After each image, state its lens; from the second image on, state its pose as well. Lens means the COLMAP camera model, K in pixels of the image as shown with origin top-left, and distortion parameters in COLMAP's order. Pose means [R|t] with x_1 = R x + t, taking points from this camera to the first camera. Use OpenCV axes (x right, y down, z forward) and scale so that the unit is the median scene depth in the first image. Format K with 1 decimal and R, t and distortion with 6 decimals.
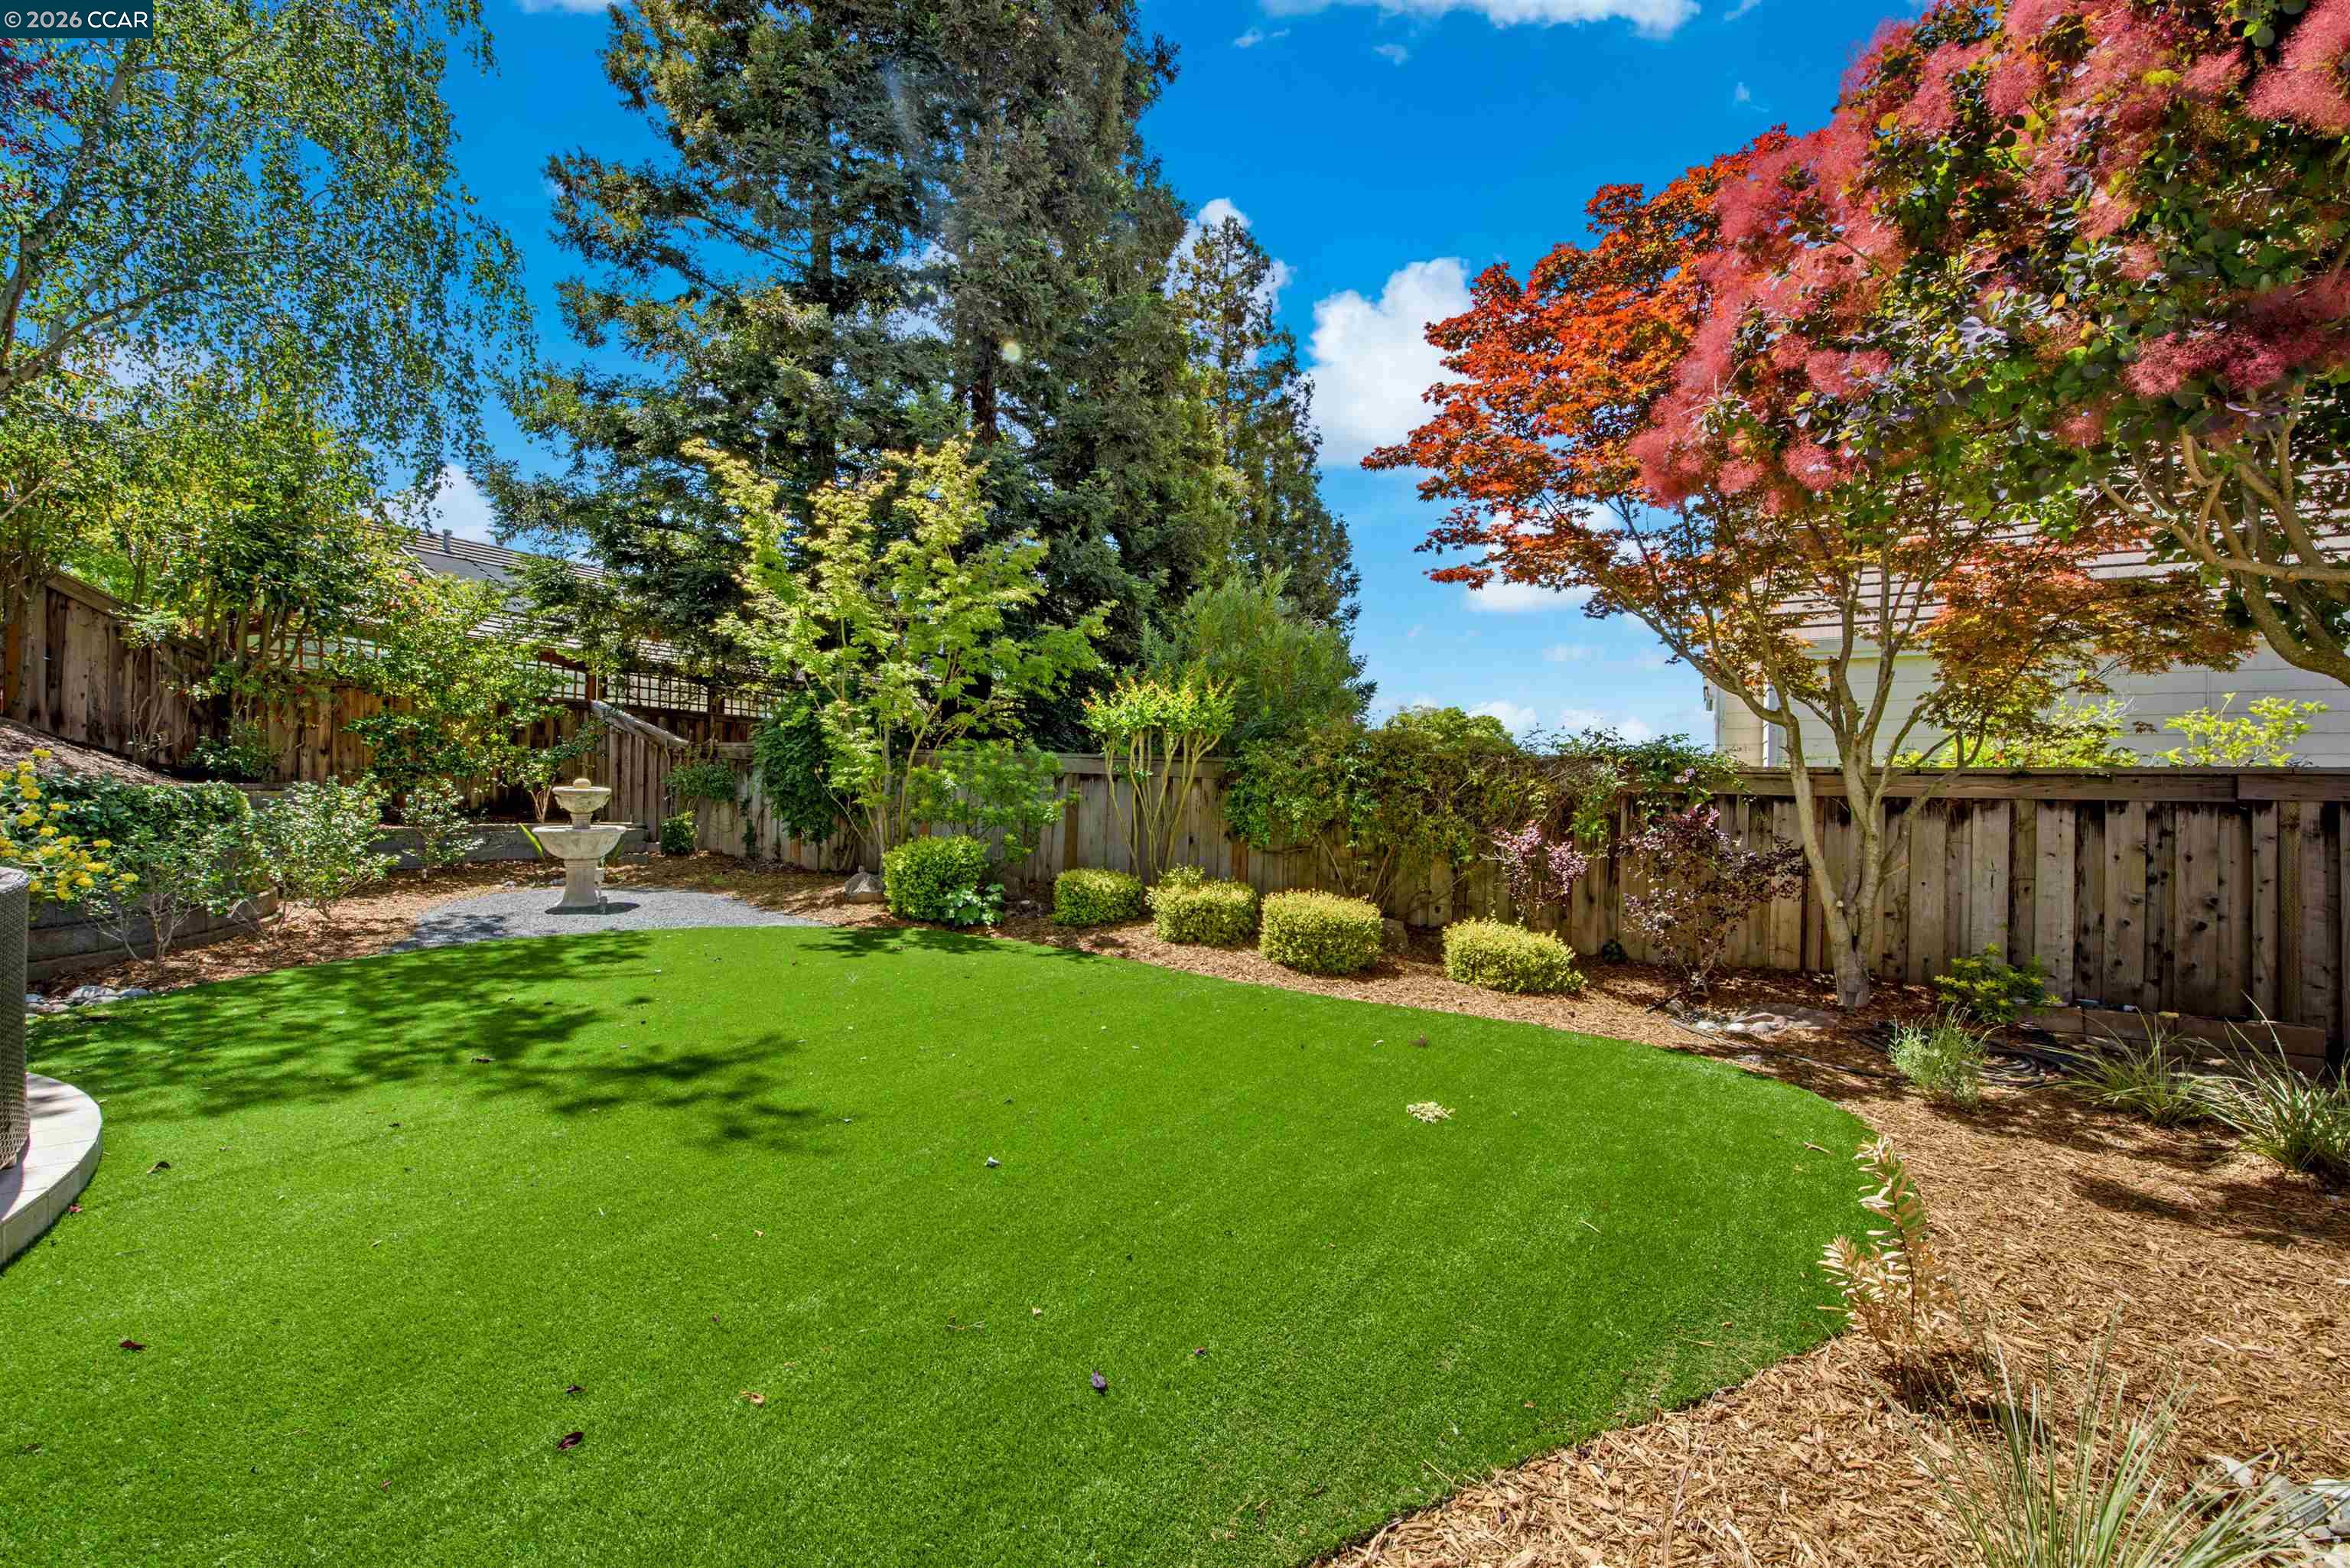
lens RADIAL K [[939.8, 0, 1175.5], [0, 939.8, 789.2], [0, 0, 1]] dist [-0.011132, -0.003054]
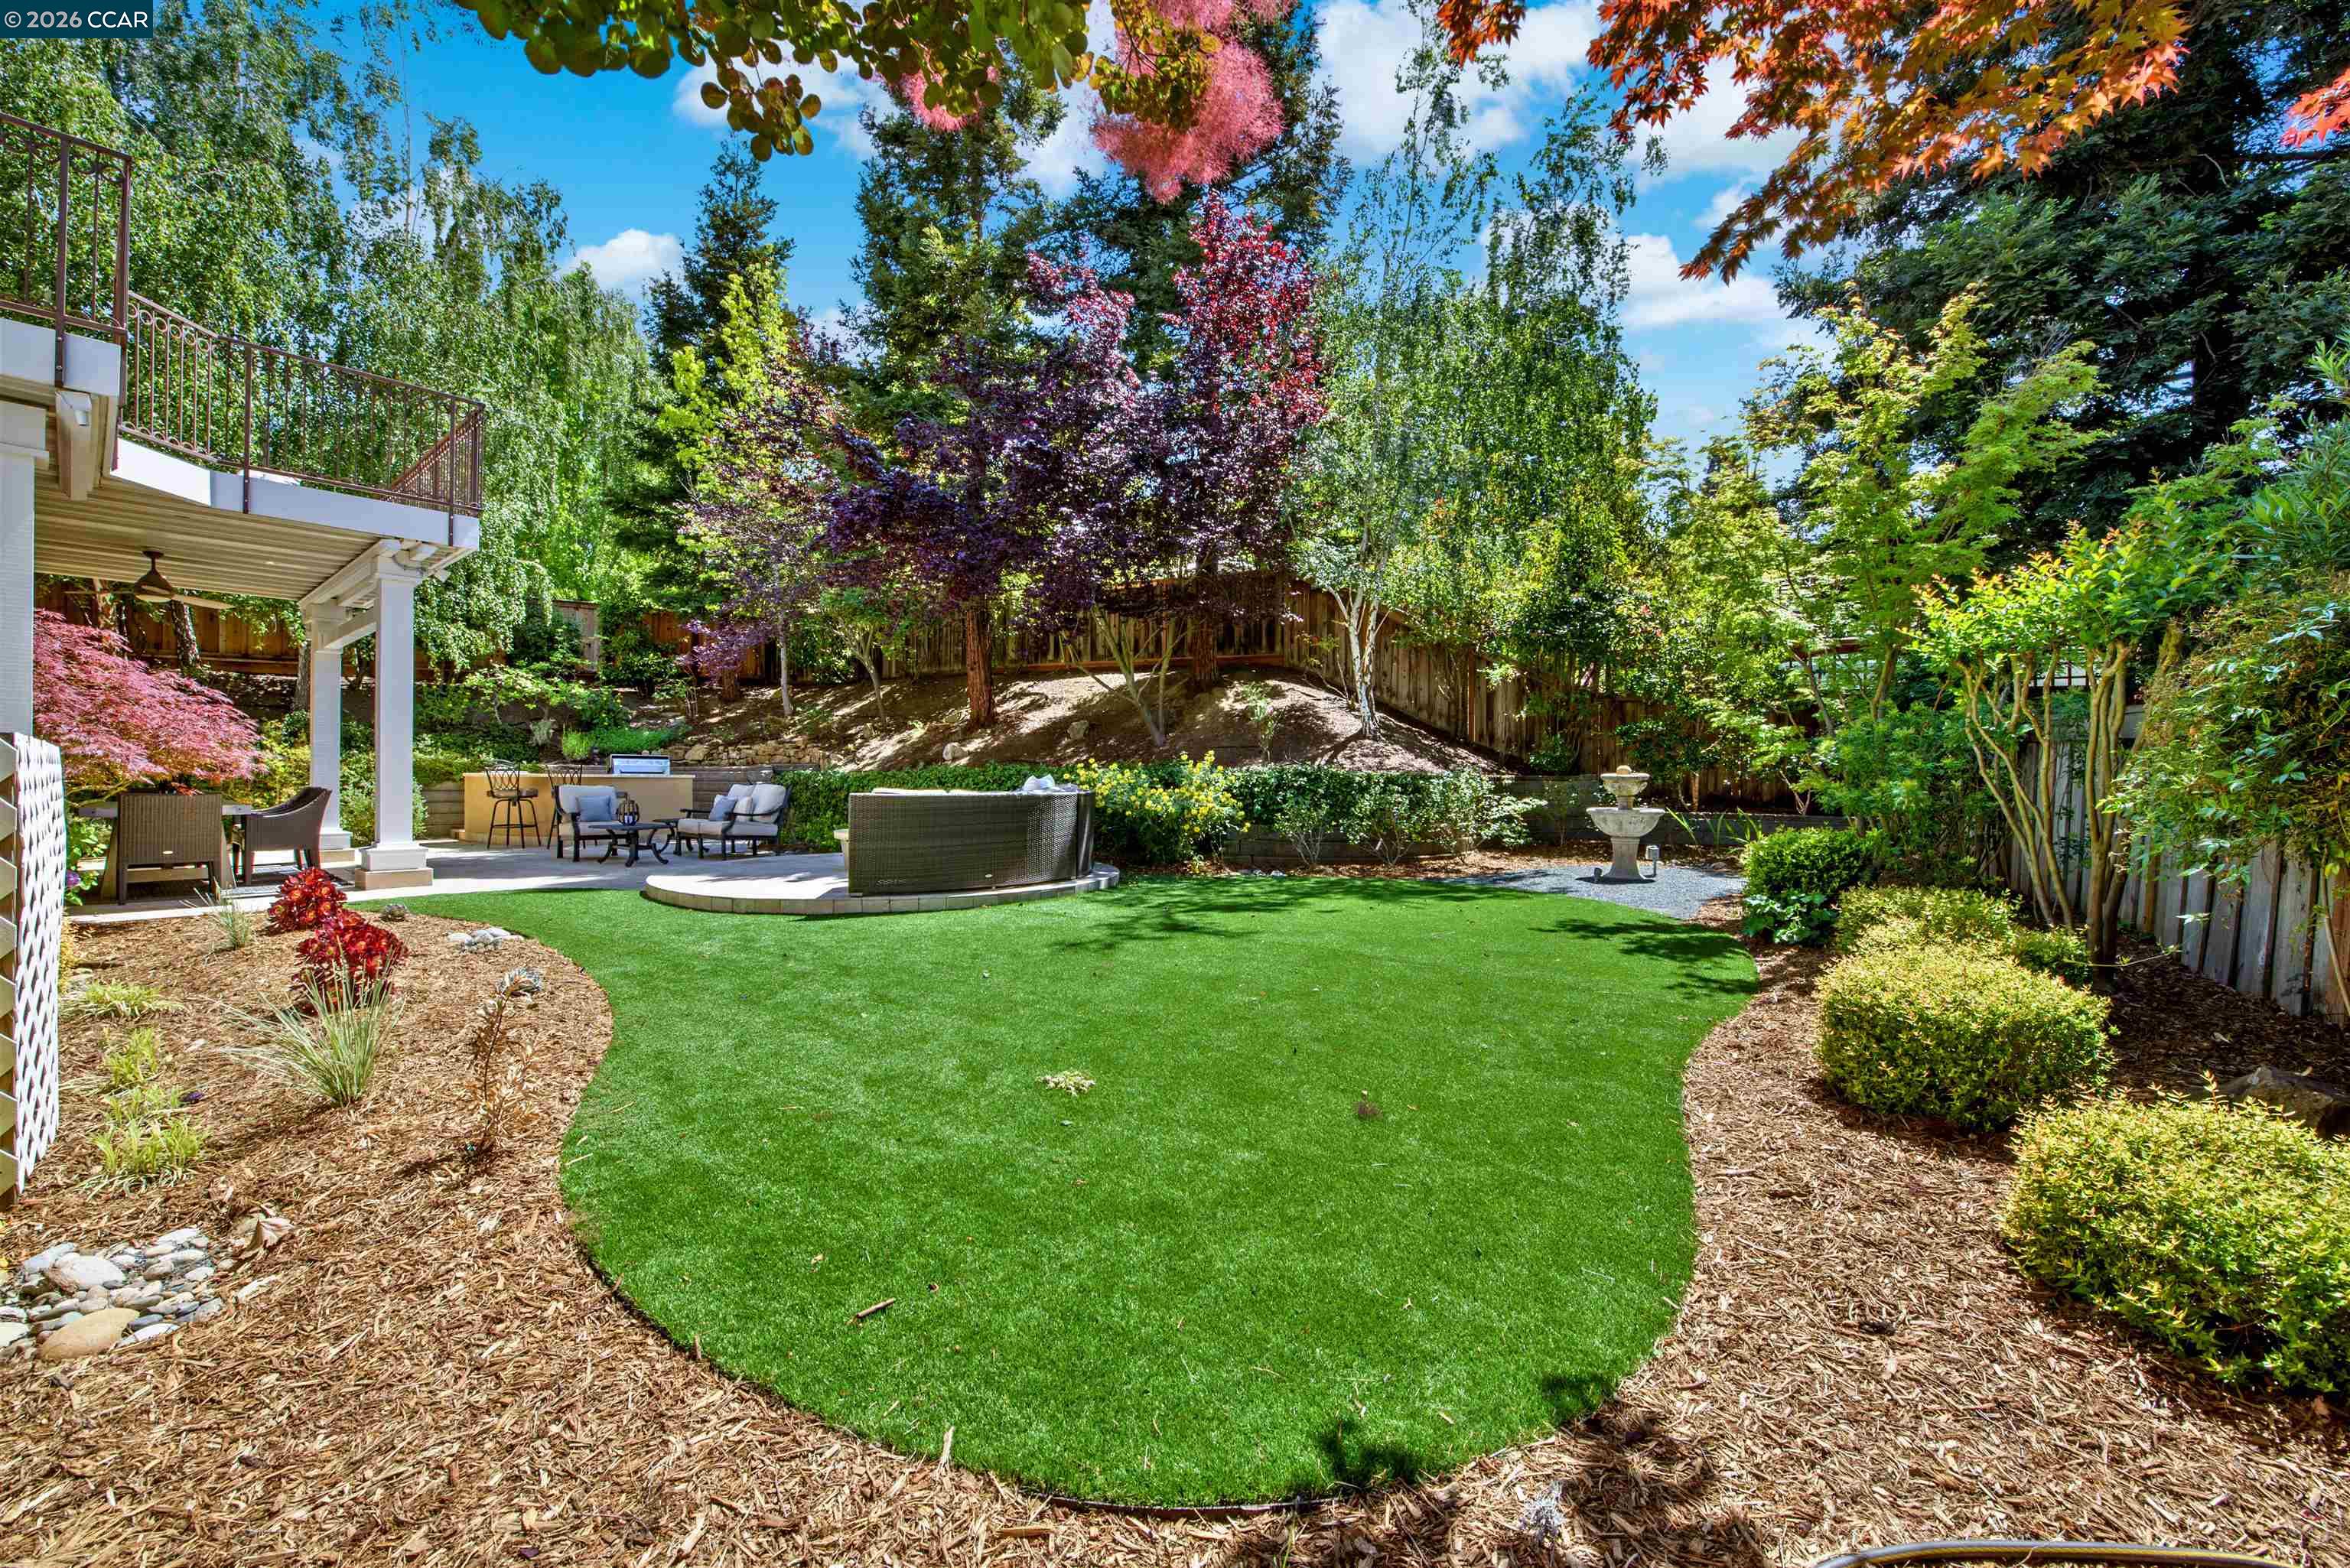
lens RADIAL K [[939.8, 0, 1172.5], [0, 939.8, 791.0], [0, 0, 1]] dist [-0.011132, -0.003054]
pose [[-0.015336, 0.003001, -0.999878, 0.725871], [-0.016869, 0.999852, 0.003259, 0.035287], [0.999740, 0.016917, -0.015283, 0.673288]]
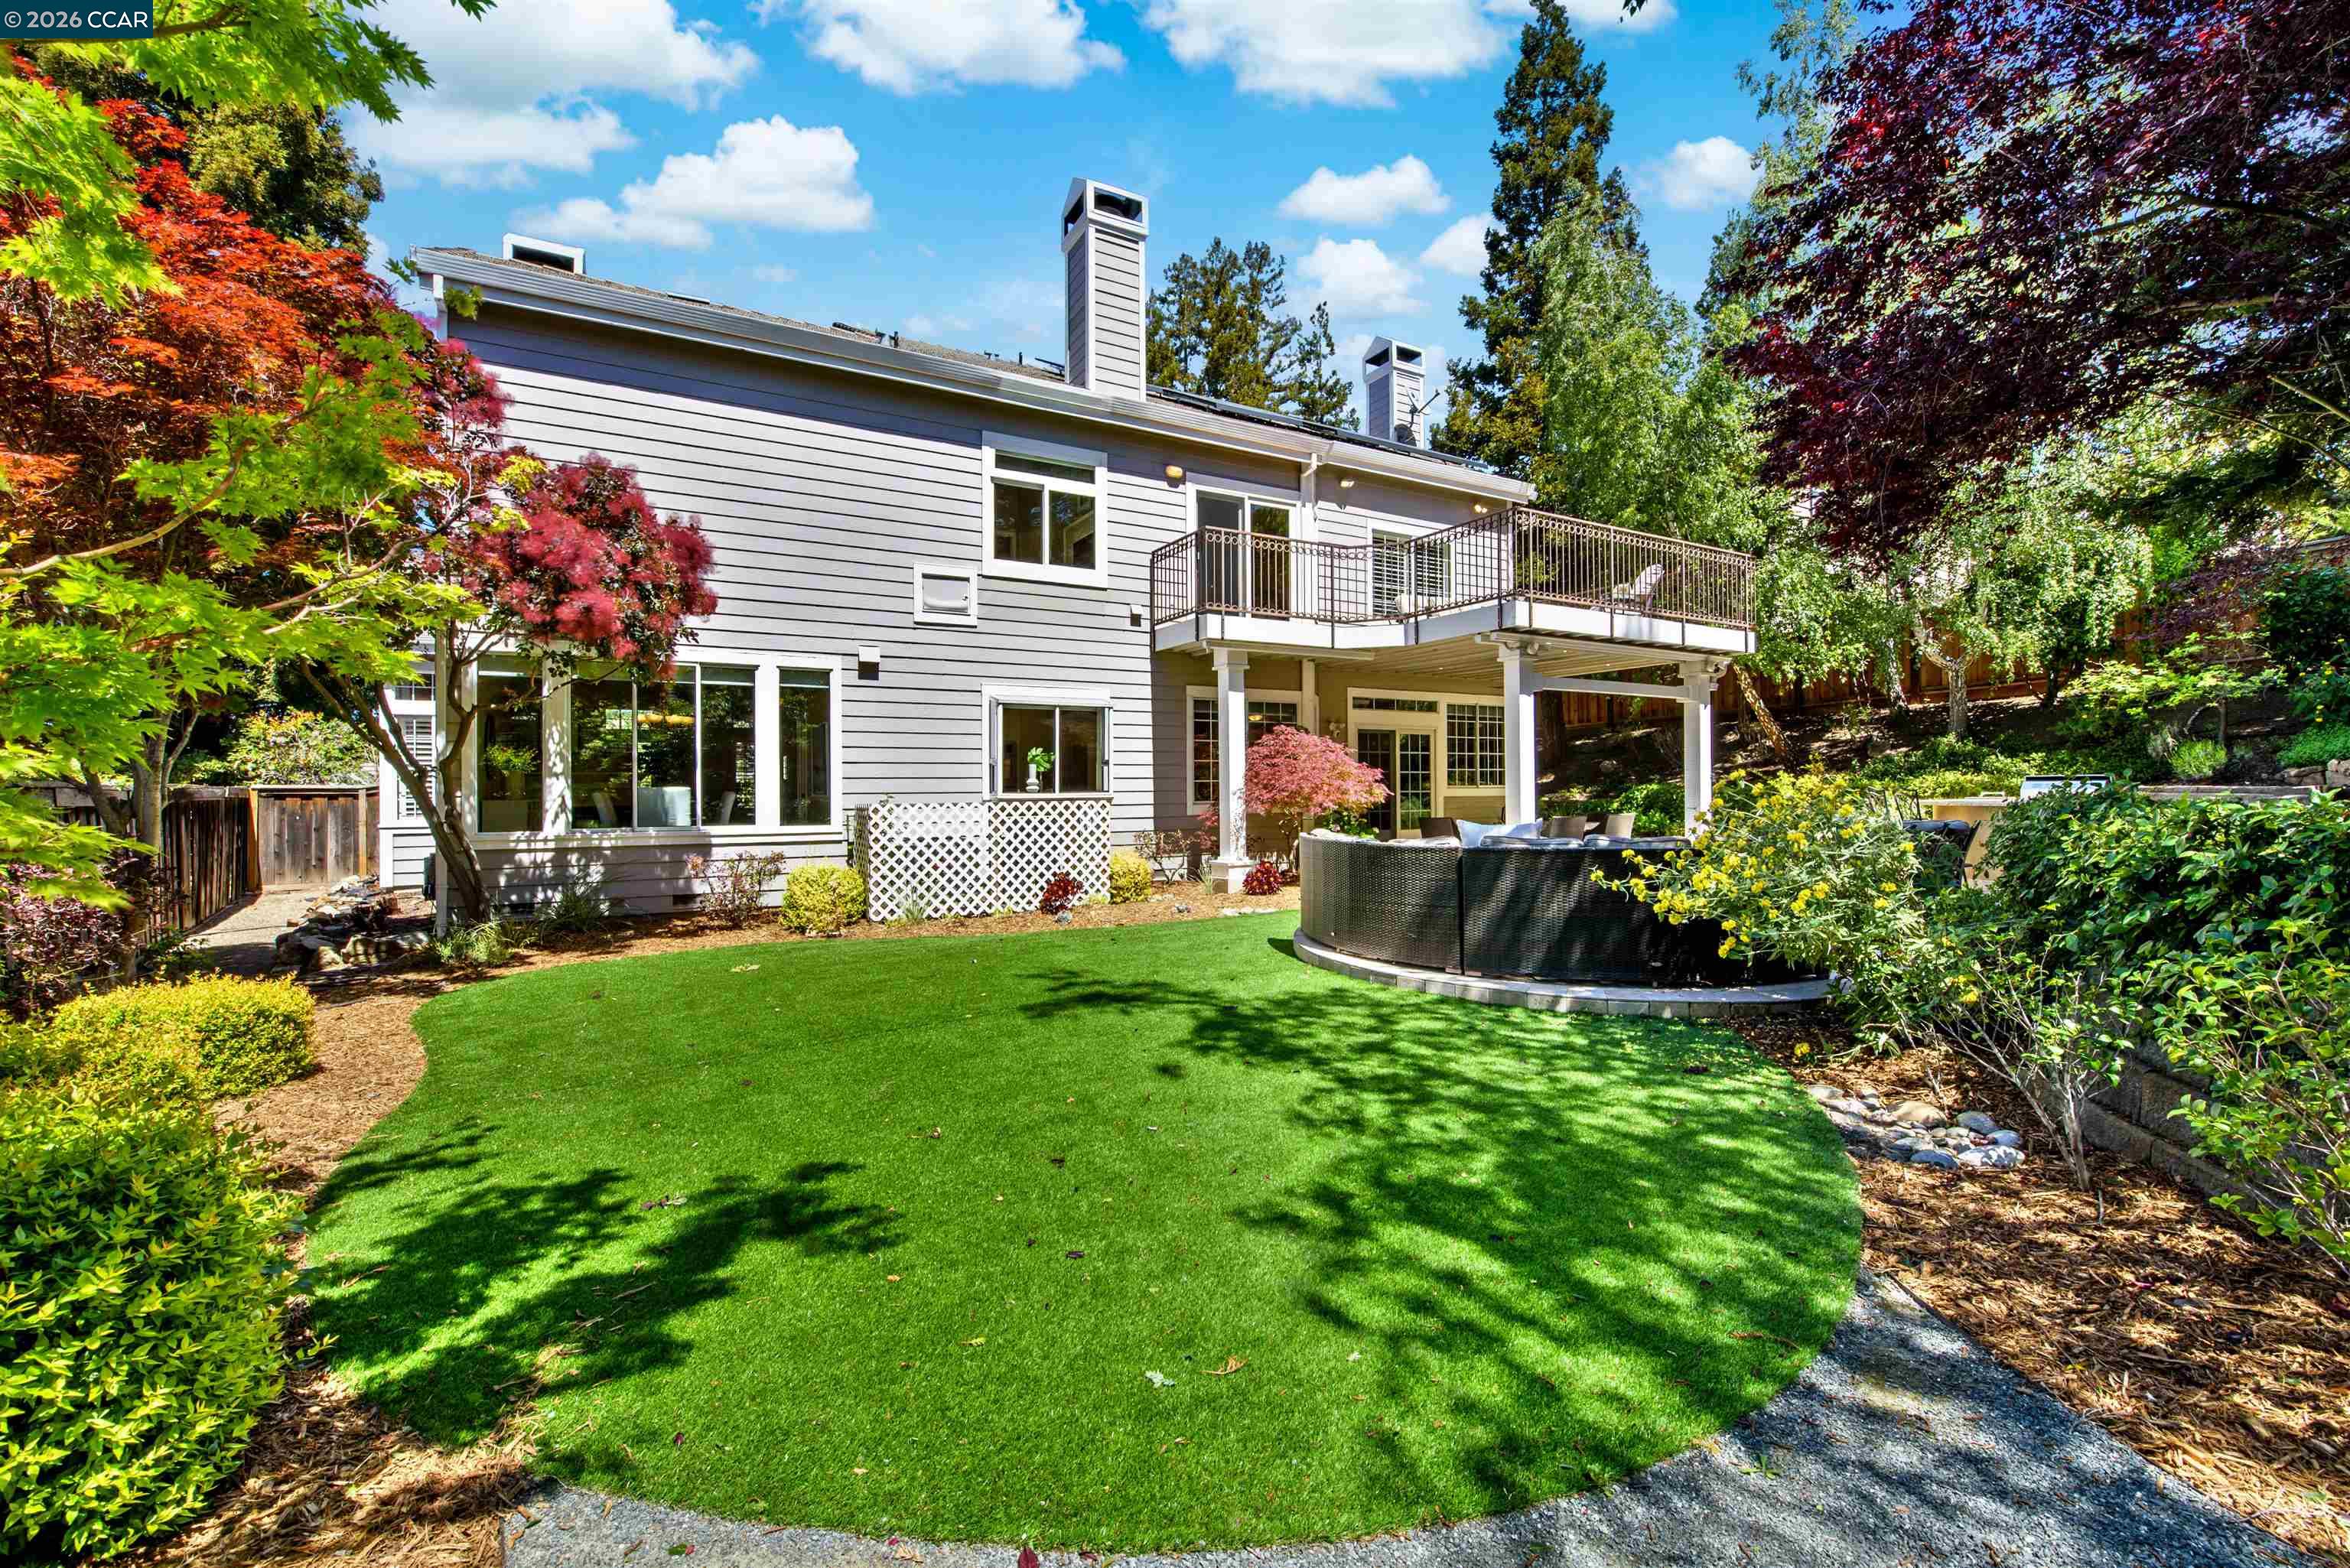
lens RADIAL K [[939.8, 0, 1178.3], [0, 939.8, 794.4], [0, 0, 1]] dist [-0.011132, -0.003054]
pose [[-0.925326, -0.004994, 0.379140, -0.772414], [0.001526, 0.999856, 0.016892, -0.020201], [-0.379170, 0.016209, -0.925185, 1.437175]]
